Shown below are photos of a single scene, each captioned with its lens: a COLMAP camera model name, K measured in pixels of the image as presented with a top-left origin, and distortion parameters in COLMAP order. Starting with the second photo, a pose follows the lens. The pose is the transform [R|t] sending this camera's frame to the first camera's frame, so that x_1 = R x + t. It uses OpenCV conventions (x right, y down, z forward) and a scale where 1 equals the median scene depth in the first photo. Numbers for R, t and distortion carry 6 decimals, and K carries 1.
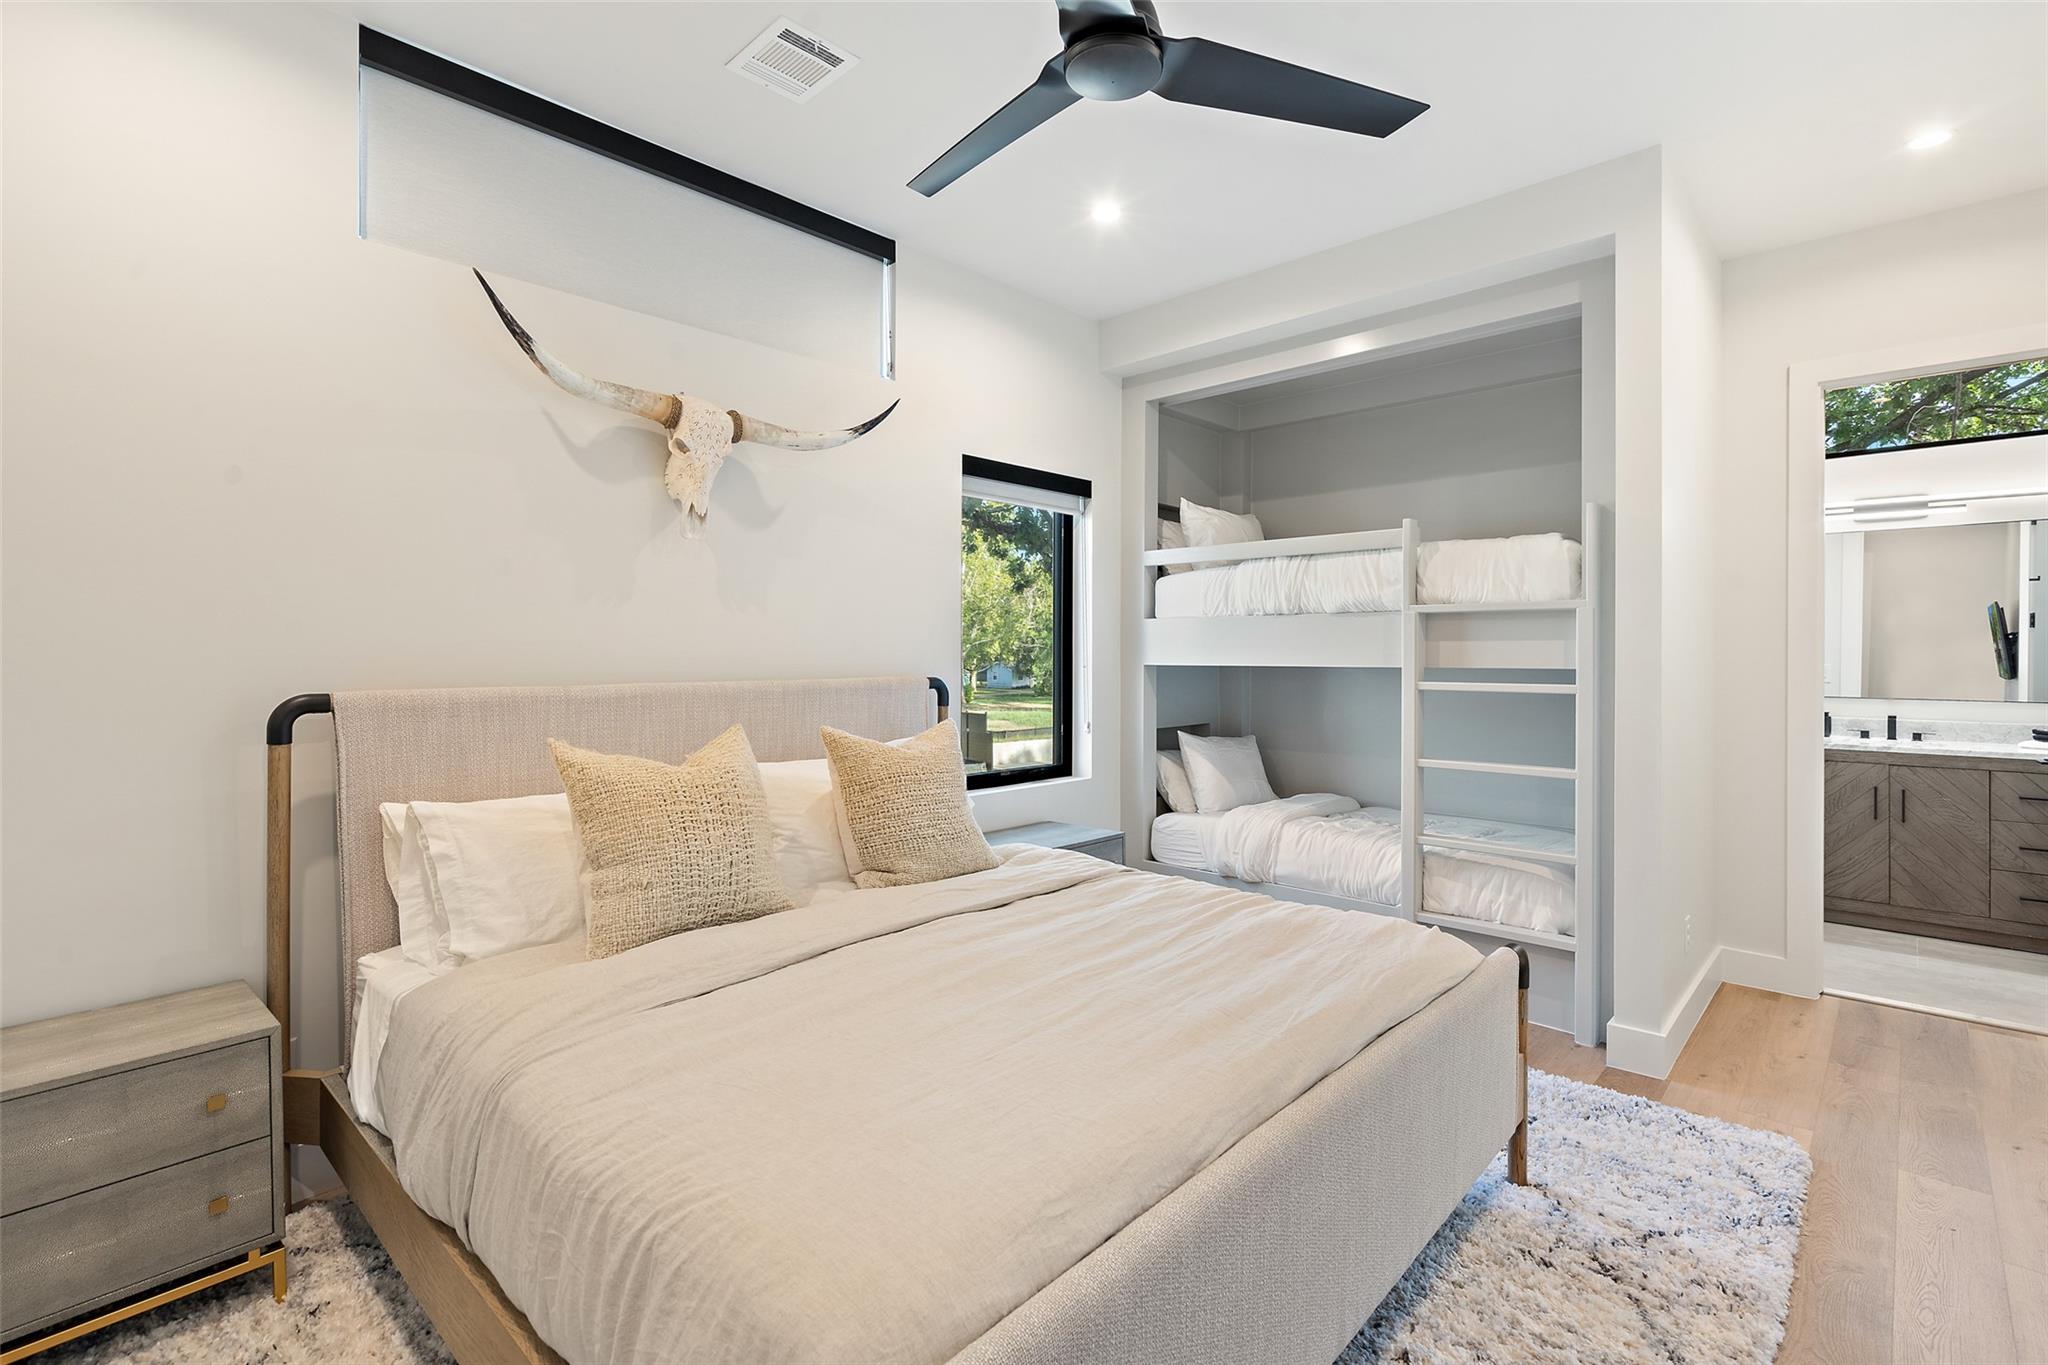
lens RADIAL K [[939.8, 0, 1030.3], [0, 939.8, 661.0], [0, 0, 1]] dist [-0.001527, -0.000016]
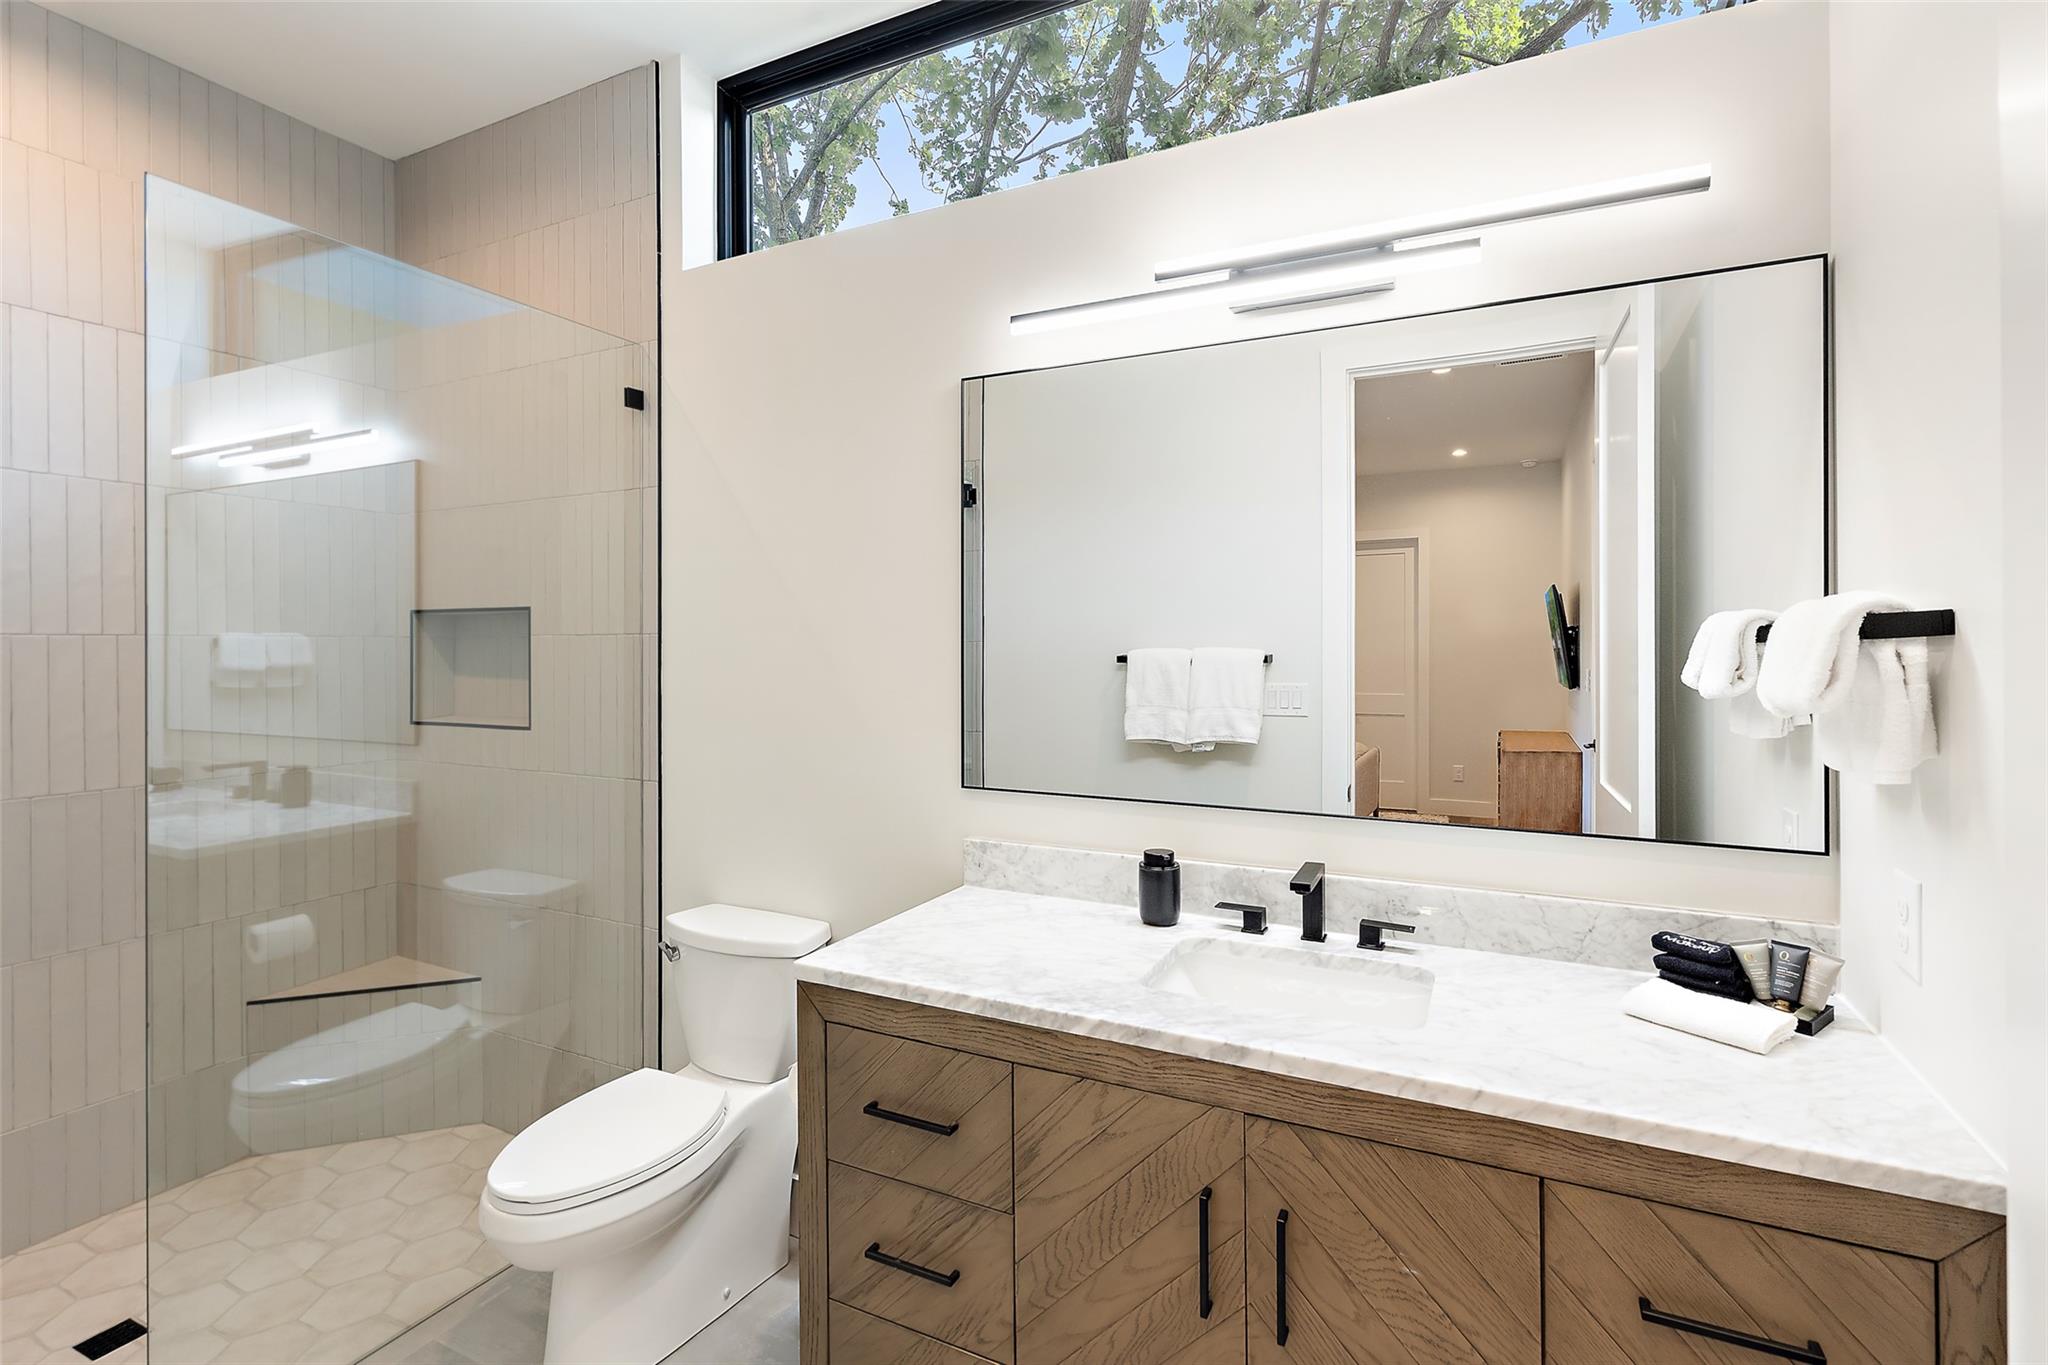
lens RADIAL K [[946.3, 0, 1022.6], [0, 946.3, 644.9], [0, 0, 1]] dist [0.000208, 0.000063]
pose [[0.958896, -0.003241, 0.283739, 0.796500], [0.005733, 0.999952, -0.007952, -0.023451], [-0.283700, 0.009252, 0.958869, 0.774434]]
